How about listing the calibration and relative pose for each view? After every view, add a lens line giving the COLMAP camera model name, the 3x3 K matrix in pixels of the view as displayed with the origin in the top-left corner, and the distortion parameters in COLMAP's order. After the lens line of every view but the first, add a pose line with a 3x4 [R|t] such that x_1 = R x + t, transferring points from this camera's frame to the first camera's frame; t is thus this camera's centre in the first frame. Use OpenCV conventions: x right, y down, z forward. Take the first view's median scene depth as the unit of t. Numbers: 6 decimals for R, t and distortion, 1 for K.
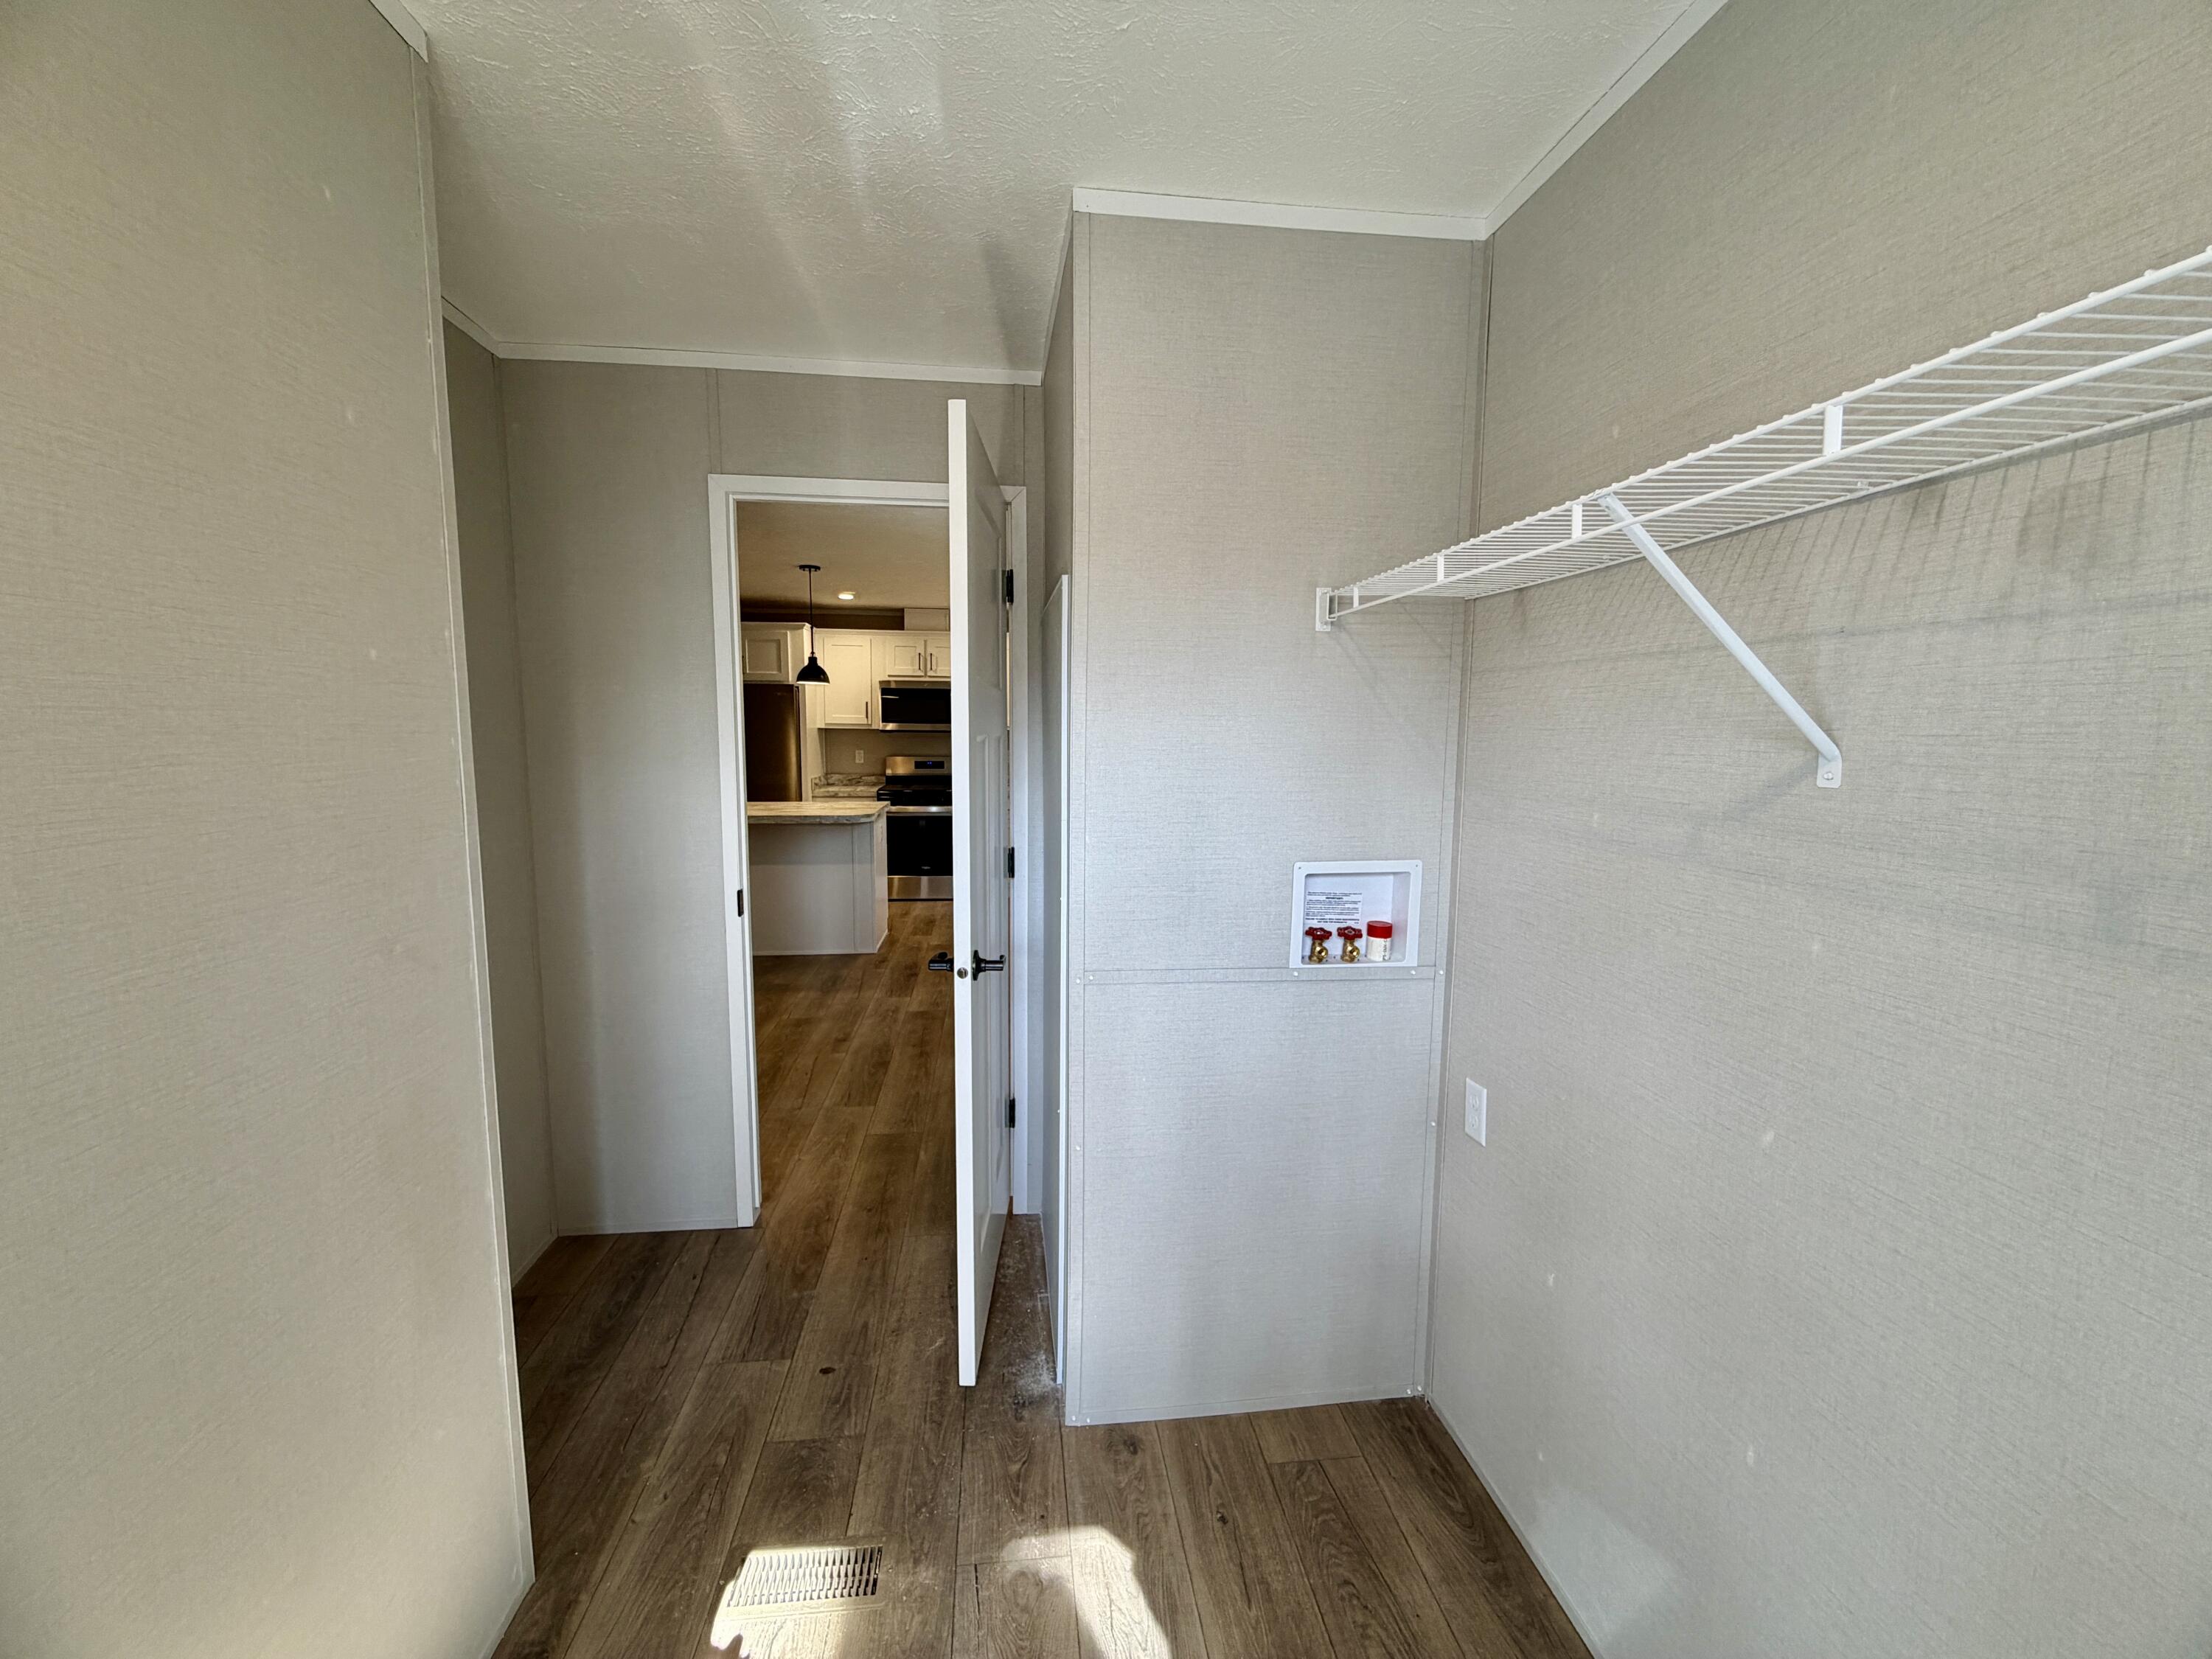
lens RADIAL K [[880.2, 0, 1102.1], [0, 880.2, 810.1], [0, 0, 1]] dist [0.000293, 0.000371]
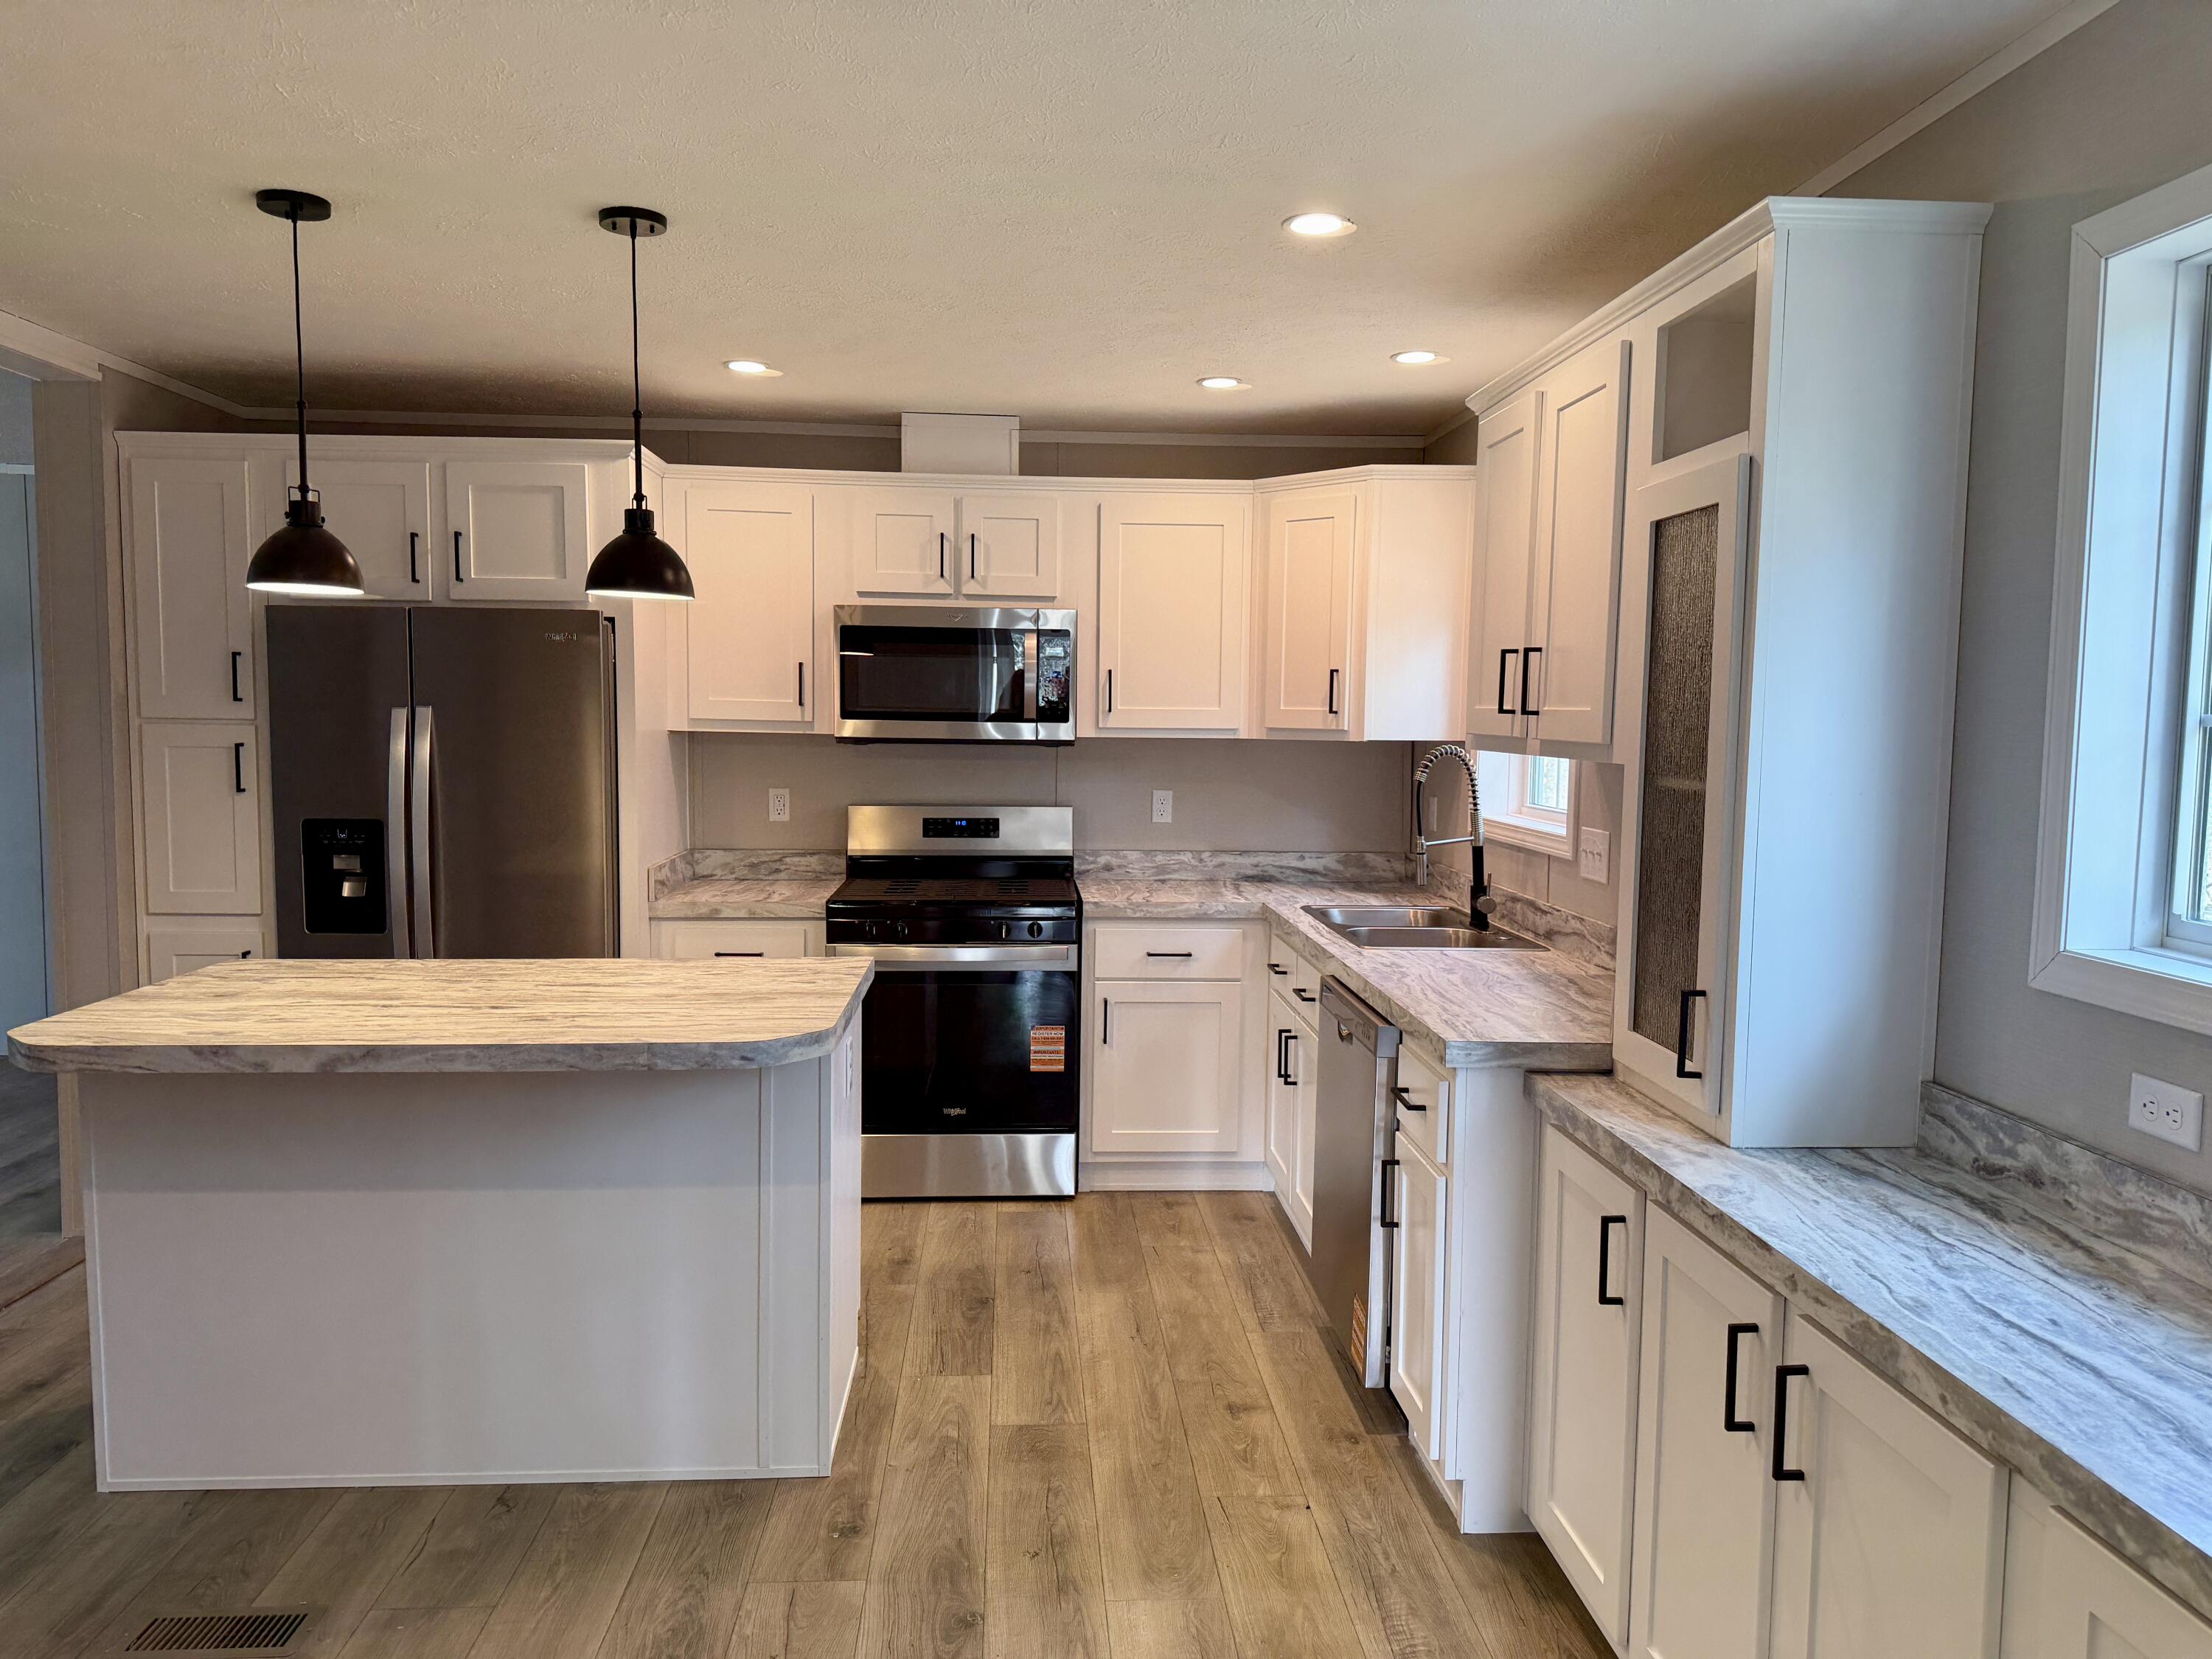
lens RADIAL K [[1555.1, 0, 1110.6], [0, 1555.1, 829.7], [0, 0, 1]] dist [0.056218, -0.067047]
pose [[0.998693, 0.006982, -0.050629, -0.106696], [-0.008208, 0.999677, -0.024060, -0.039442], [0.050445, 0.024444, 0.998428, 0.365968]]
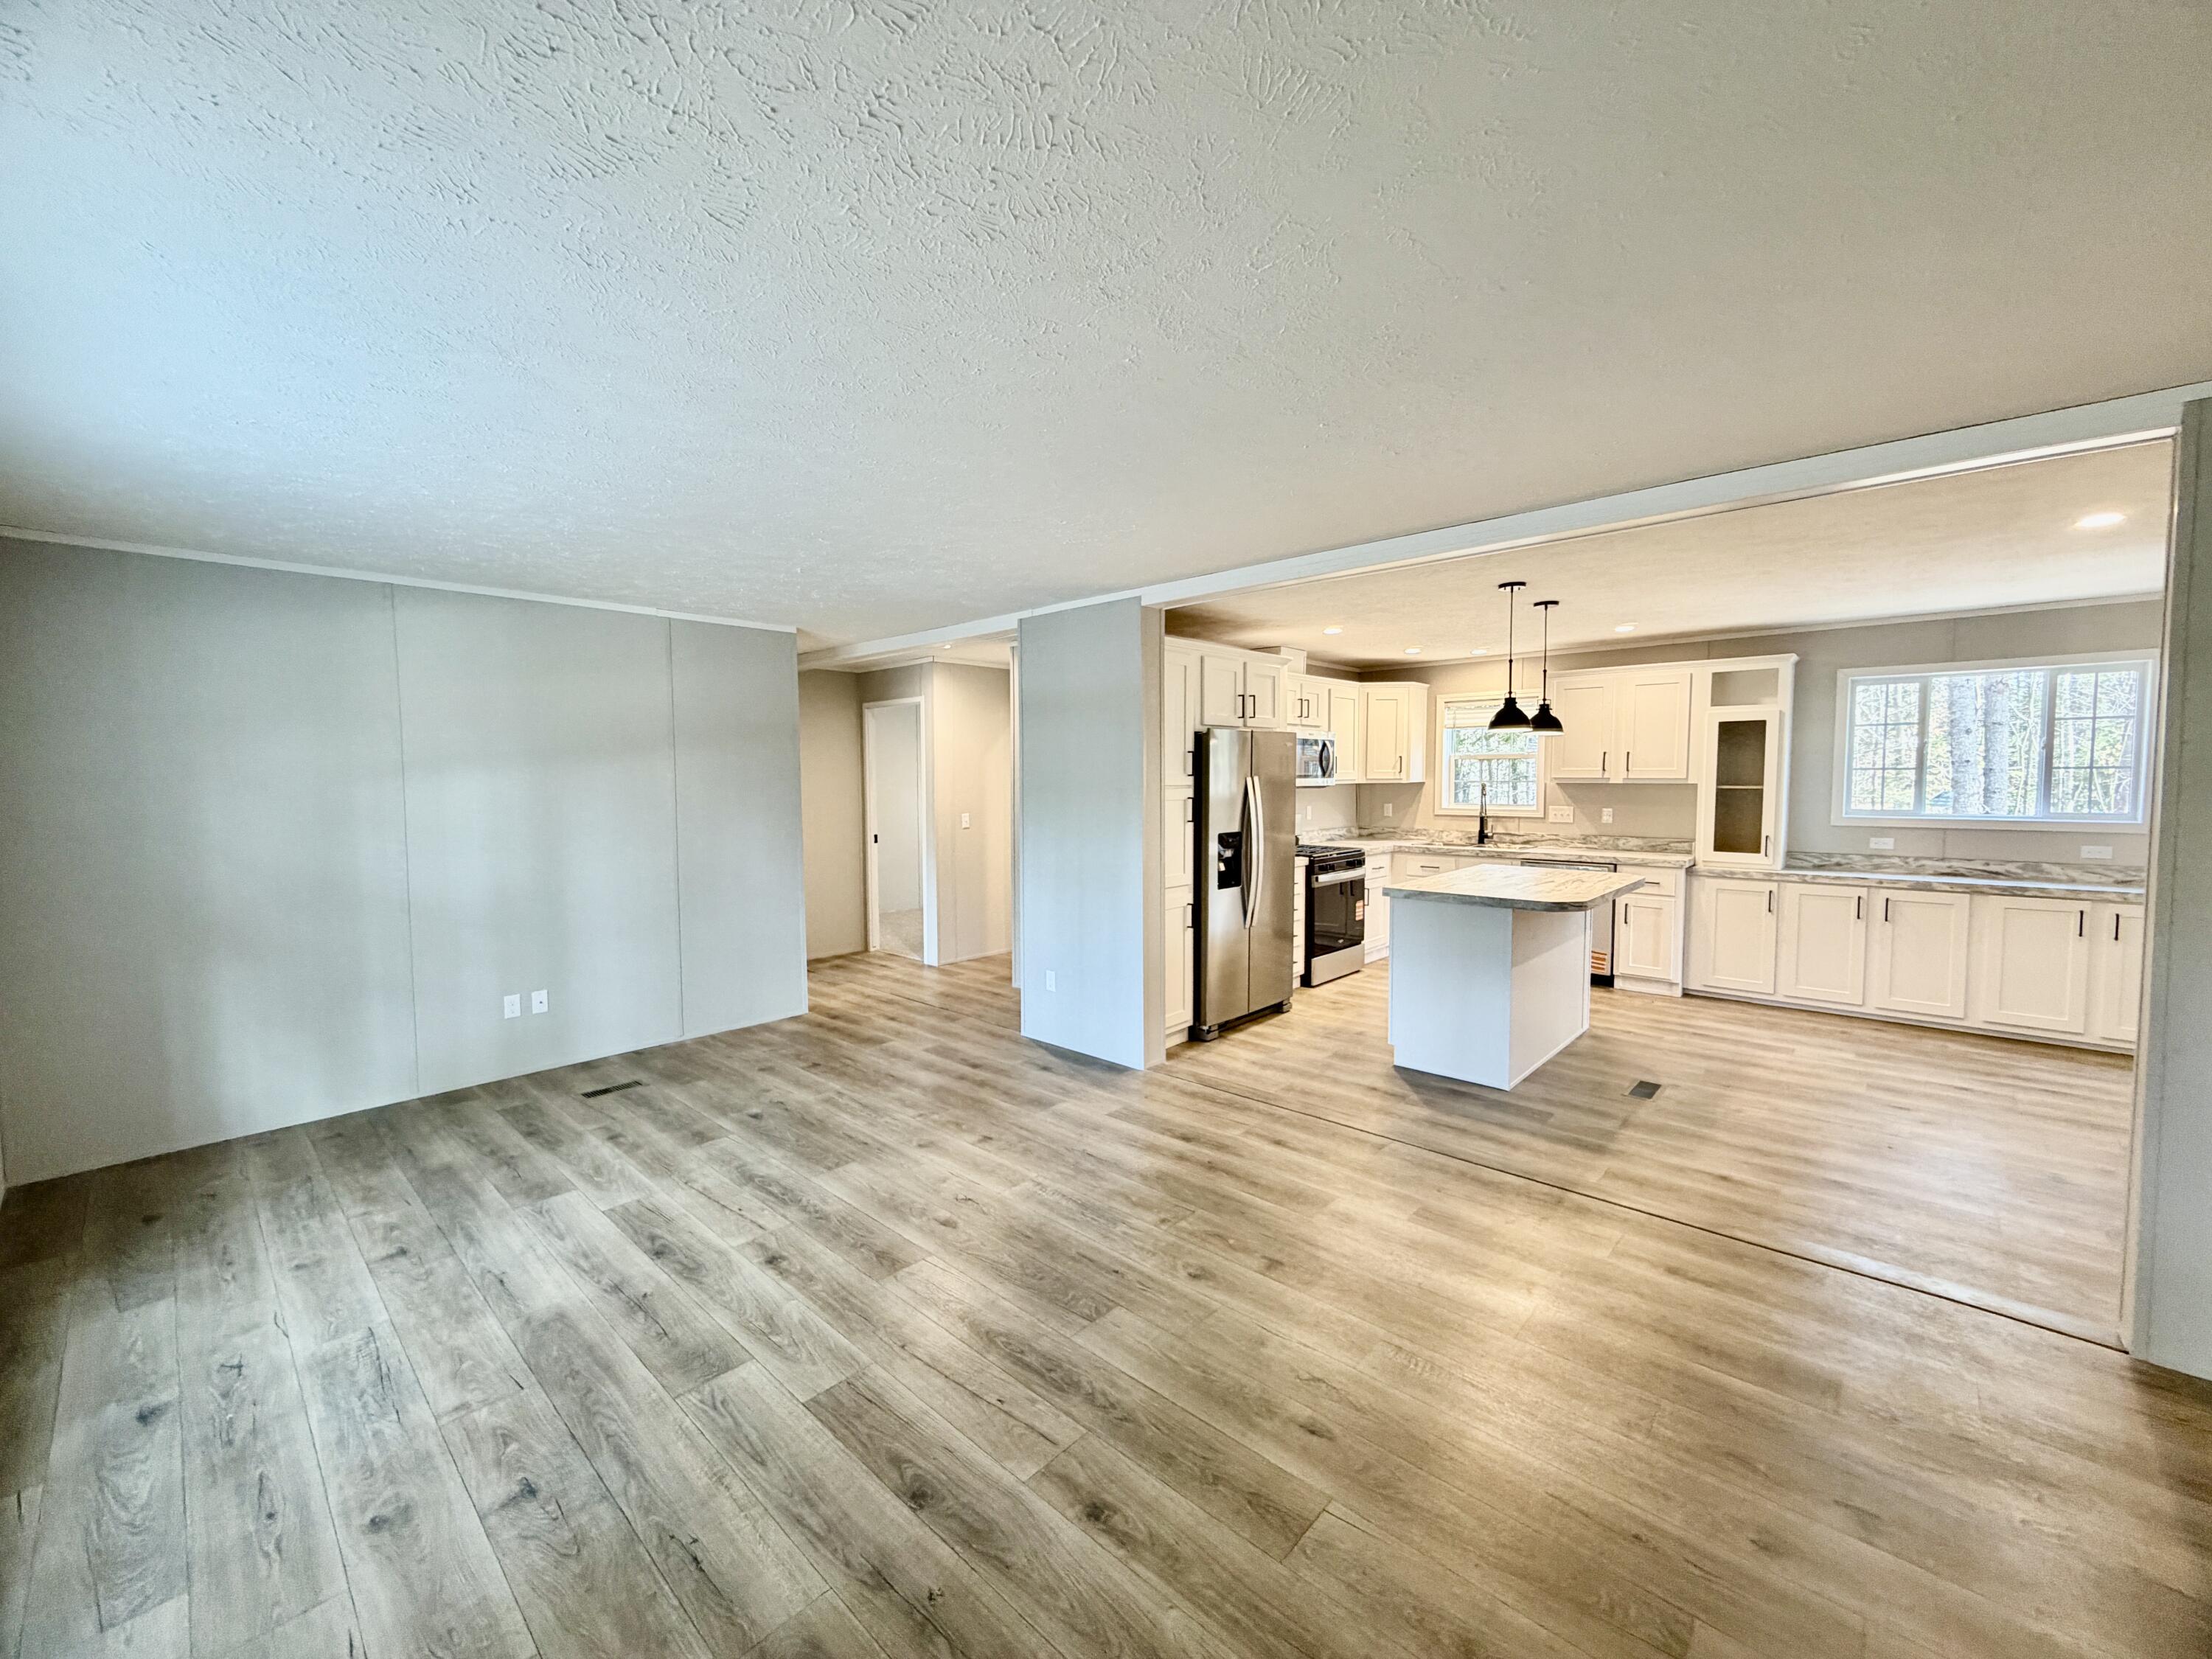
lens RADIAL K [[880.2, 0, 1109.0], [0, 880.2, 807.1], [0, 0, 1]] dist [0.000293, 0.000371]
pose [[0.760074, -0.039283, 0.648648, -0.978077], [0.078971, 0.996357, -0.032197, -0.061115], [-0.645020, 0.075697, 0.760407, 0.488155]]
